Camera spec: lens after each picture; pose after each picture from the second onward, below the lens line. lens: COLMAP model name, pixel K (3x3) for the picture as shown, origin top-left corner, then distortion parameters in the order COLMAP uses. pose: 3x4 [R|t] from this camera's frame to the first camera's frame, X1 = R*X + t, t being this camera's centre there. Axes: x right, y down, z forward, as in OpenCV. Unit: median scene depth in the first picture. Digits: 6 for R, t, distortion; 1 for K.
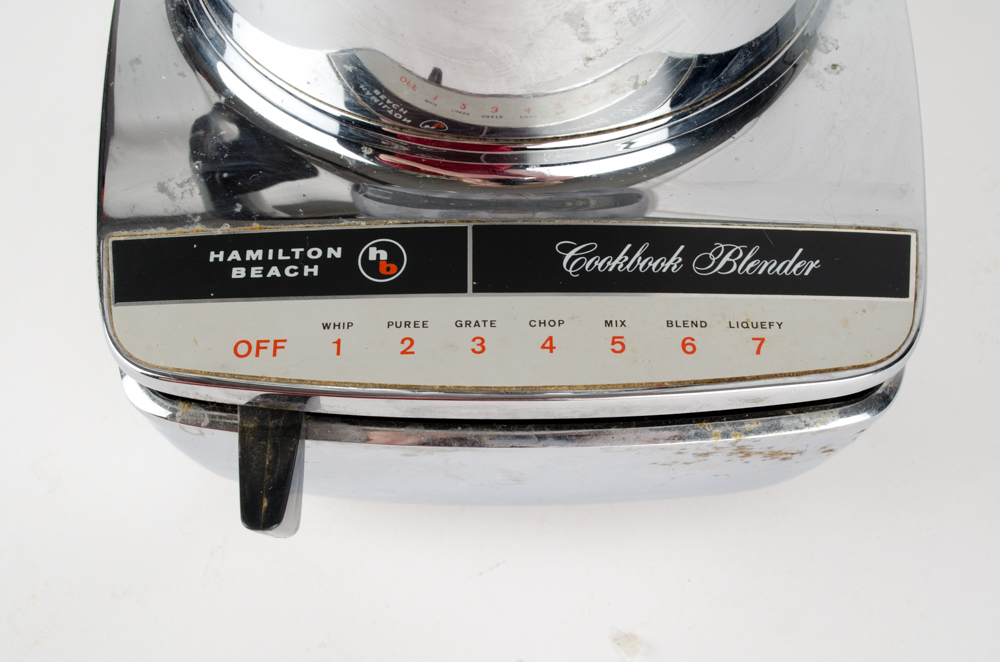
lens RADIAL K [[1473.1, 0, 500.0], [0, 1473.1, 331.0], [0, 0, 1]] dist [-0.024189, -0.027096]
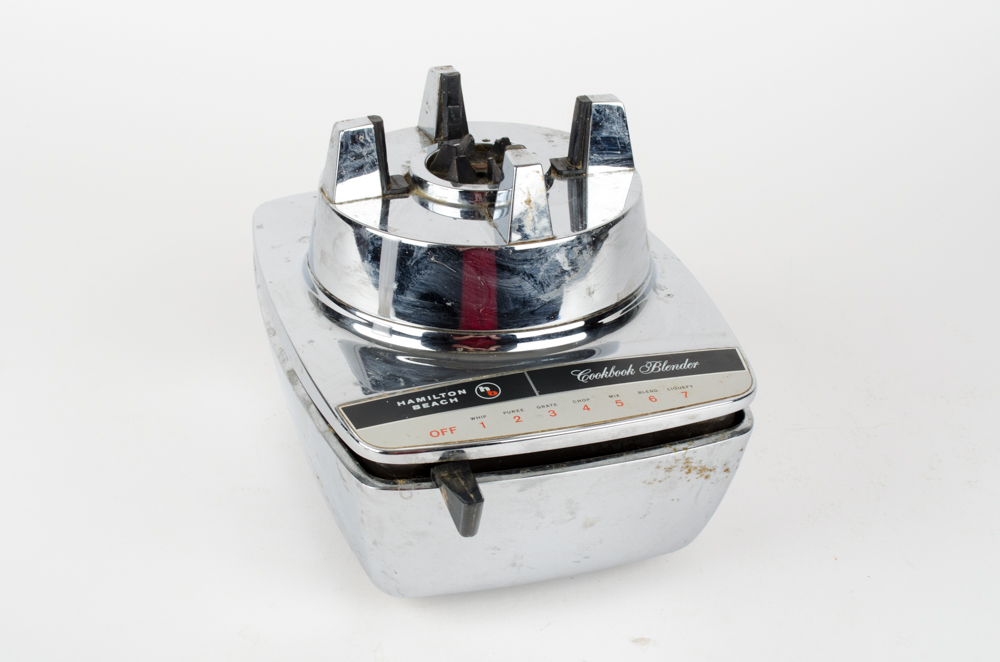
lens RADIAL K [[1473.1, 0, 500.0], [0, 1473.1, 331.0], [0, 0, 1]] dist [-0.024189, -0.027096]
pose [[0.954550, -0.132542, 0.266959, -0.561488], [0.236863, 0.881015, -0.409523, 0.665506], [-0.180916, 0.454142, 0.872367, -0.697515]]
